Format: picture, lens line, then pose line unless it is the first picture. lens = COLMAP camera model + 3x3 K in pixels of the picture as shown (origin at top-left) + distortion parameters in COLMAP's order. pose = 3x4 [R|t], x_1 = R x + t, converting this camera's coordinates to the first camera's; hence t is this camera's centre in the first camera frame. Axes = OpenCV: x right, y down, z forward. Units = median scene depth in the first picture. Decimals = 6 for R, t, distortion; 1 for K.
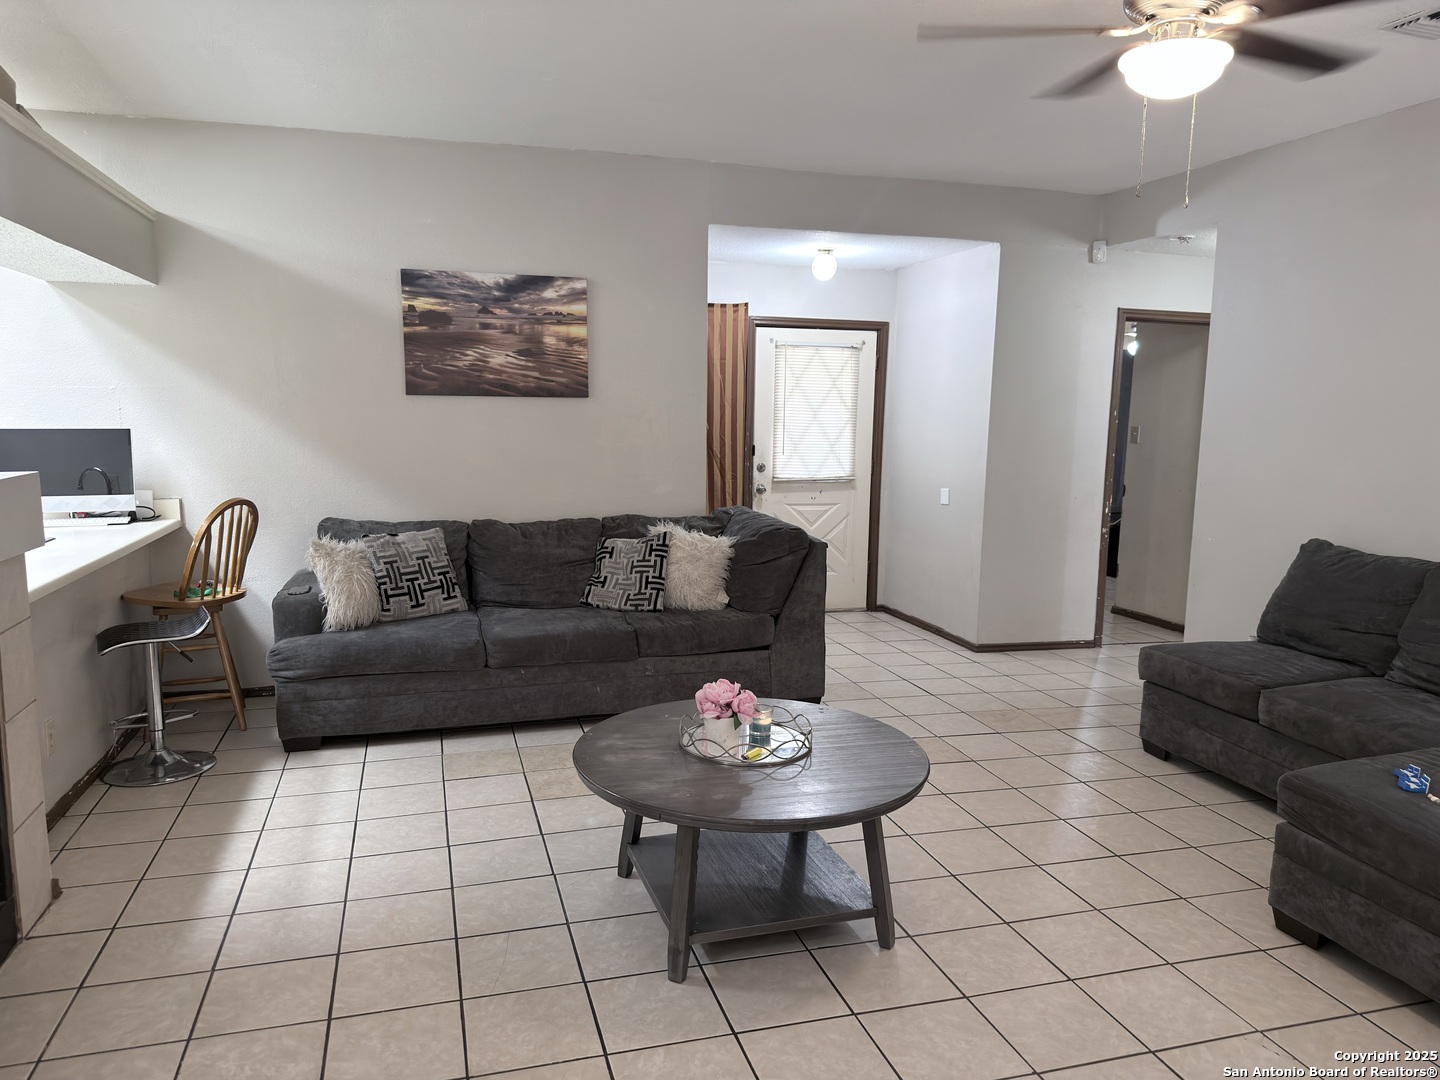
lens RADIAL K [[1030.7, 0, 720.0], [0, 1030.7, 540.0], [0, 0, 1]] dist [0.131559, -0.218256]
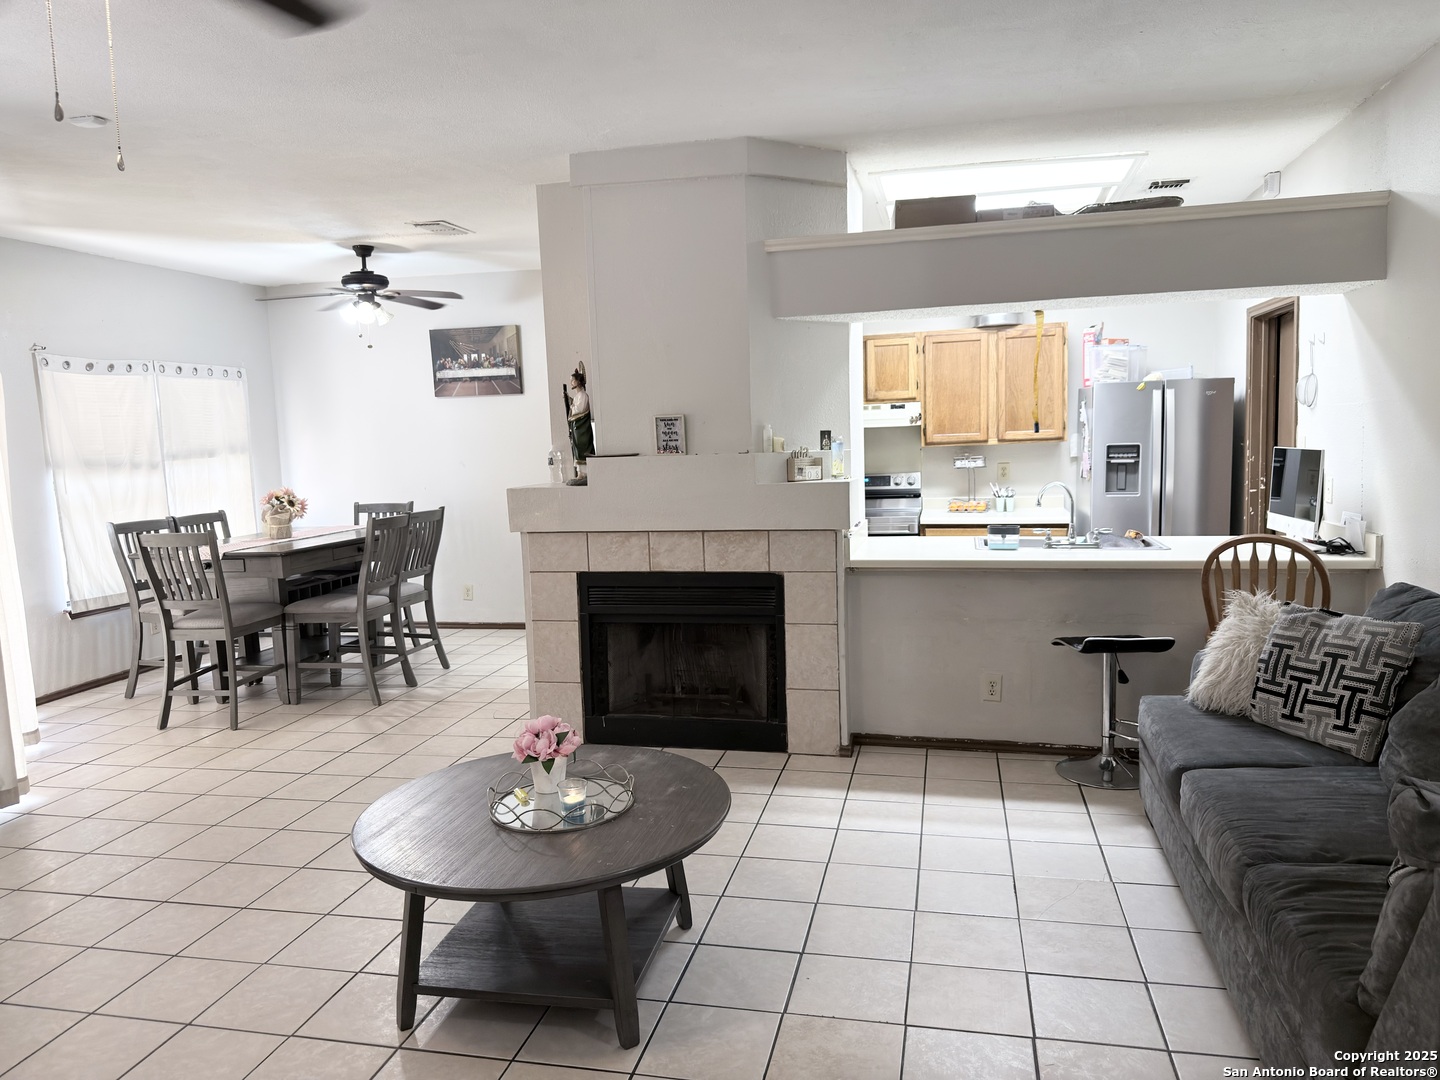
lens RADIAL K [[1030.7, 0, 720.0], [0, 1030.7, 540.0], [0, 0, 1]] dist [0.131559, -0.218256]
pose [[-0.488655, 0.098337, -0.866918, 0.474412], [-0.091279, 0.982413, 0.162889, -0.128509], [0.867689, 0.158728, -0.471085, 0.982573]]
